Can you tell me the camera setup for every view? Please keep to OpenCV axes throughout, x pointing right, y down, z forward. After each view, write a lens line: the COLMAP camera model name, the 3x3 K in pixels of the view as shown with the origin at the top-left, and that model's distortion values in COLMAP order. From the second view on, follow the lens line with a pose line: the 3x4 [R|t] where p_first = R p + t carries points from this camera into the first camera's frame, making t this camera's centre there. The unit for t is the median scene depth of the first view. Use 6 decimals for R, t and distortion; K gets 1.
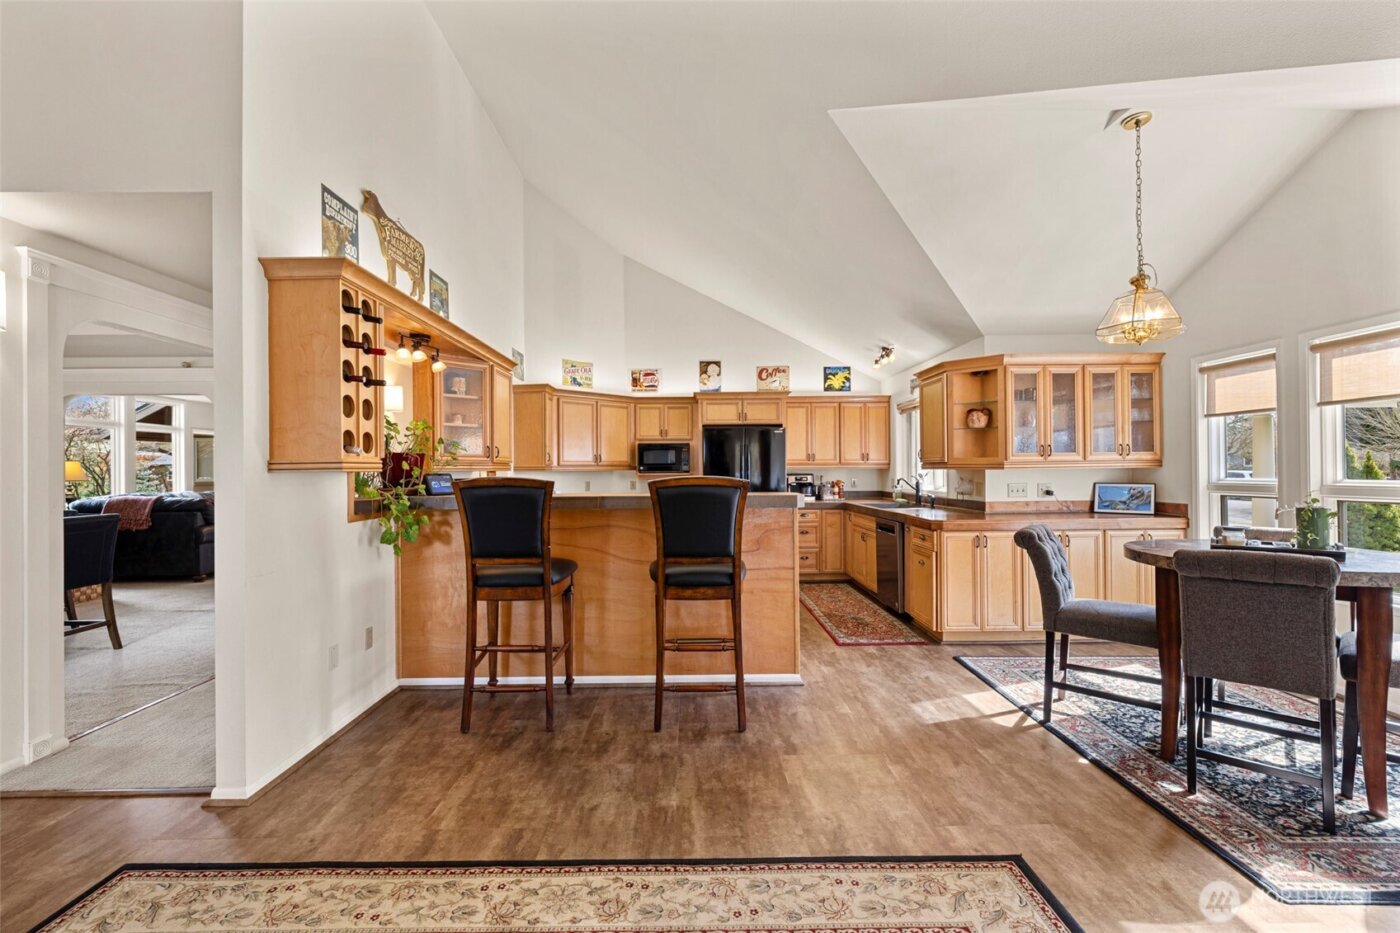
lens RADIAL K [[592.0, 0, 699.2], [0, 592.0, 468.2], [0, 0, 1]] dist [0.002477, 0.000392]
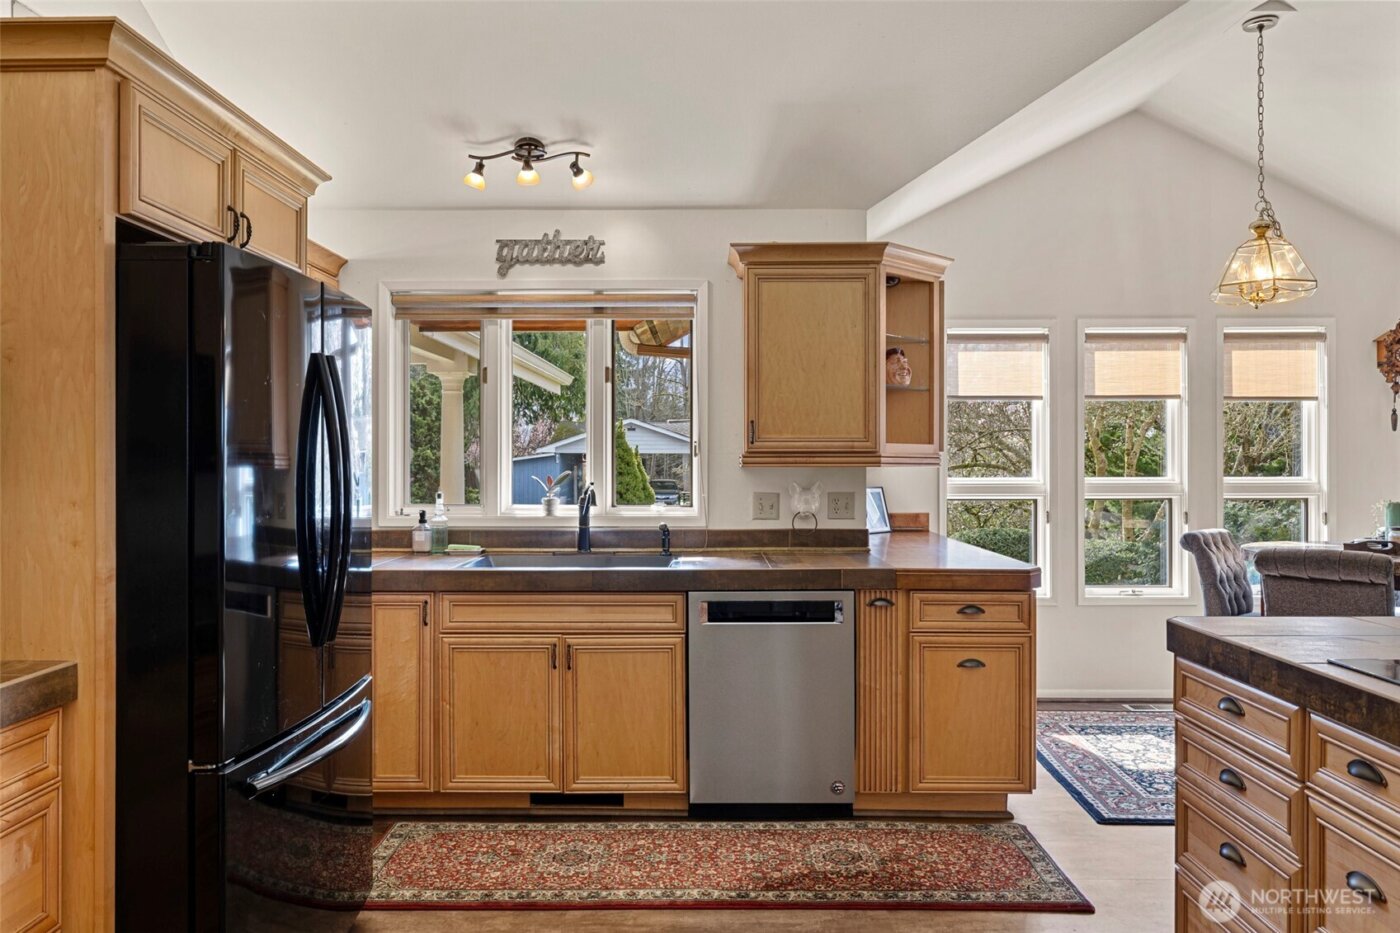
lens RADIAL K [[1001.9, 0, 697.2], [0, 1001.9, 455.5], [0, 0, 1]] dist [0.007199, -0.004703]
pose [[0.024787, 0.011124, 0.999631, -0.430790], [-0.001266, 0.999938, -0.011096, 0.002292], [-0.999692, -0.000990, 0.024800, 1.205628]]
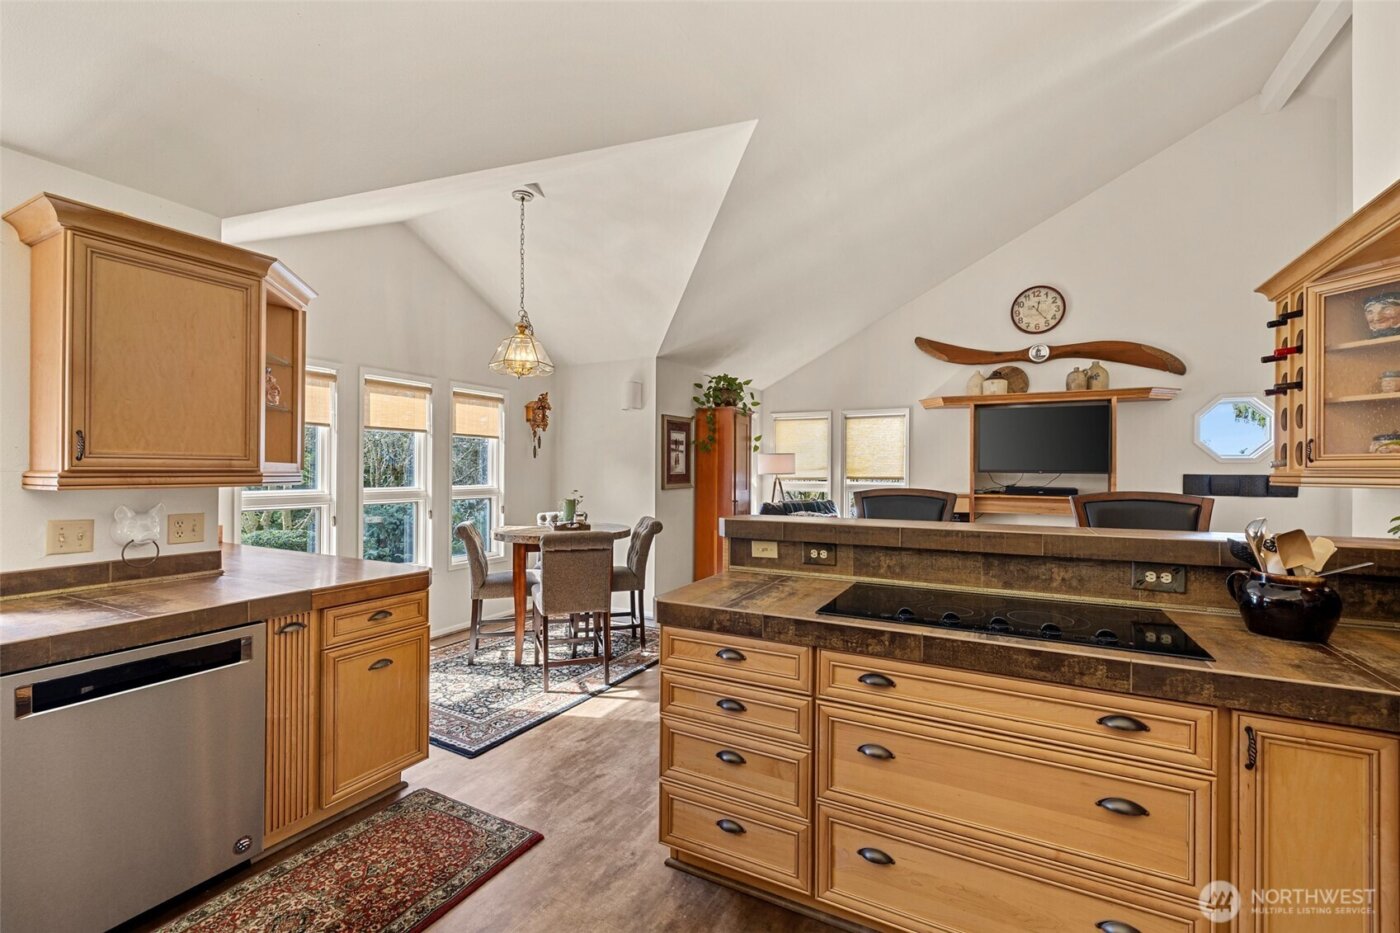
lens RADIAL K [[592.0, 0, 698.5], [0, 592.0, 467.7], [0, 0, 1]] dist [0.002477, 0.000392]
pose [[-0.875758, 0.005721, 0.482717, -0.119930], [0.000882, 0.999947, -0.010251, -0.007975], [-0.482750, -0.008552, -0.875716, 1.330930]]
